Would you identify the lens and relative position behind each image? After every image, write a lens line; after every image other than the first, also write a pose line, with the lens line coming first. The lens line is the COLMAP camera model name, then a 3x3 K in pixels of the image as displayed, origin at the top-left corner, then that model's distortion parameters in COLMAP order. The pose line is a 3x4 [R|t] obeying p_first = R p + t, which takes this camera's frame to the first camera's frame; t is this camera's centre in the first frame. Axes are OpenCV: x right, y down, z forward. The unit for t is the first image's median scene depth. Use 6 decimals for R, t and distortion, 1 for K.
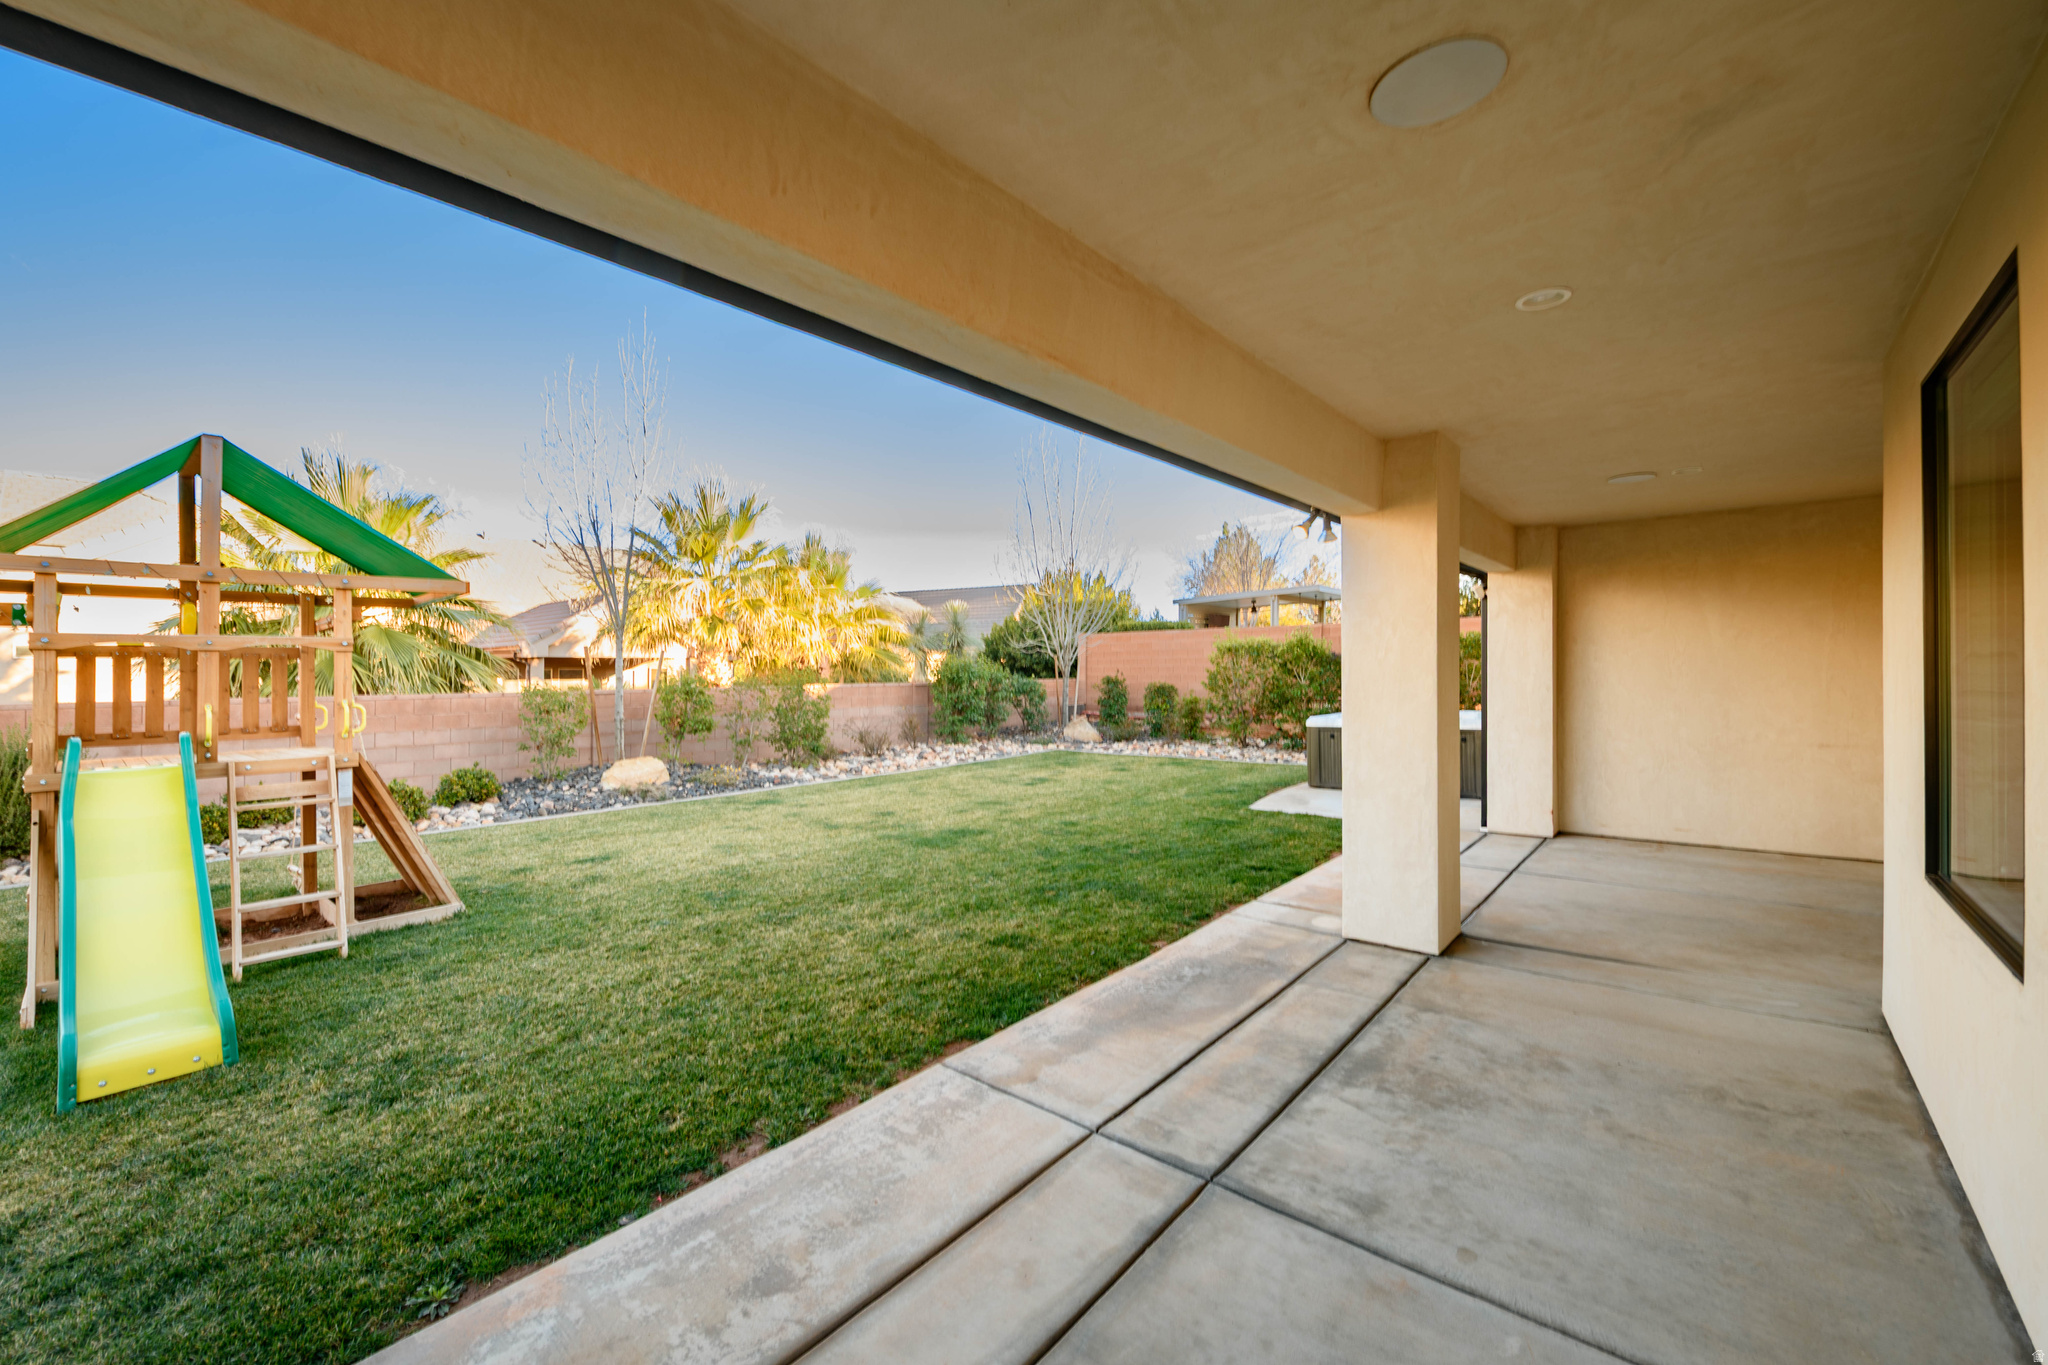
lens RADIAL K [[806.0, 0, 1024.0], [0, 806.0, 682.5], [0, 0, 1]] dist [-0.001160, -0.000506]
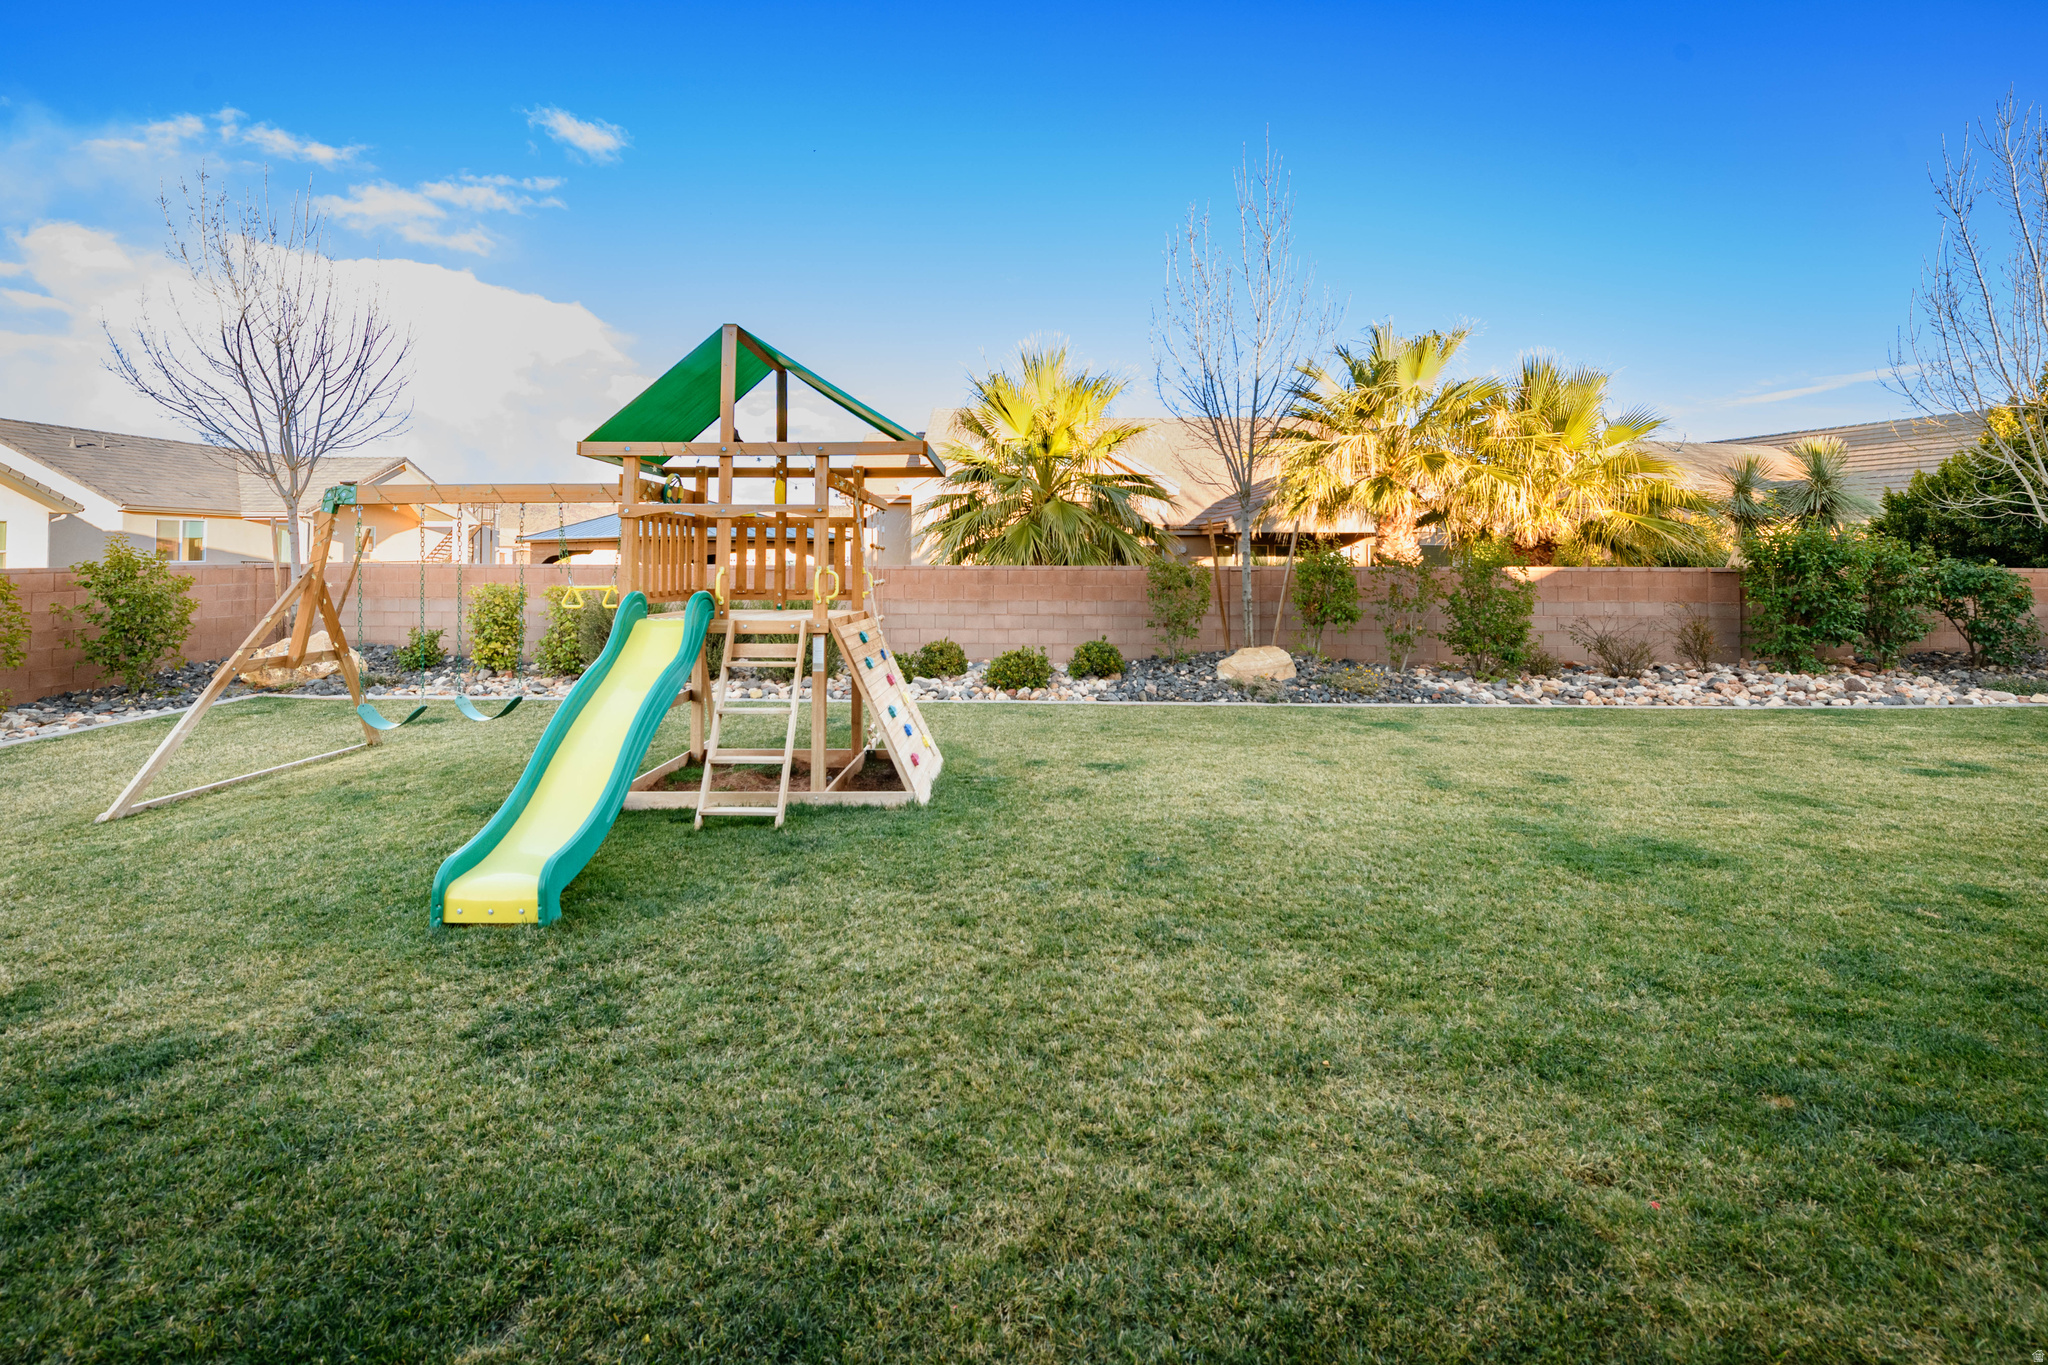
lens RADIAL K [[860.3, 0, 1026.2], [0, 860.3, 525.0], [0, 0, 1]] dist [0.005948, -0.004294]
pose [[0.639291, -0.013267, -0.768851, 0.053313], [-0.020460, 0.999204, -0.034254, 0.001106], [0.768693, 0.037629, 0.638510, 0.187137]]
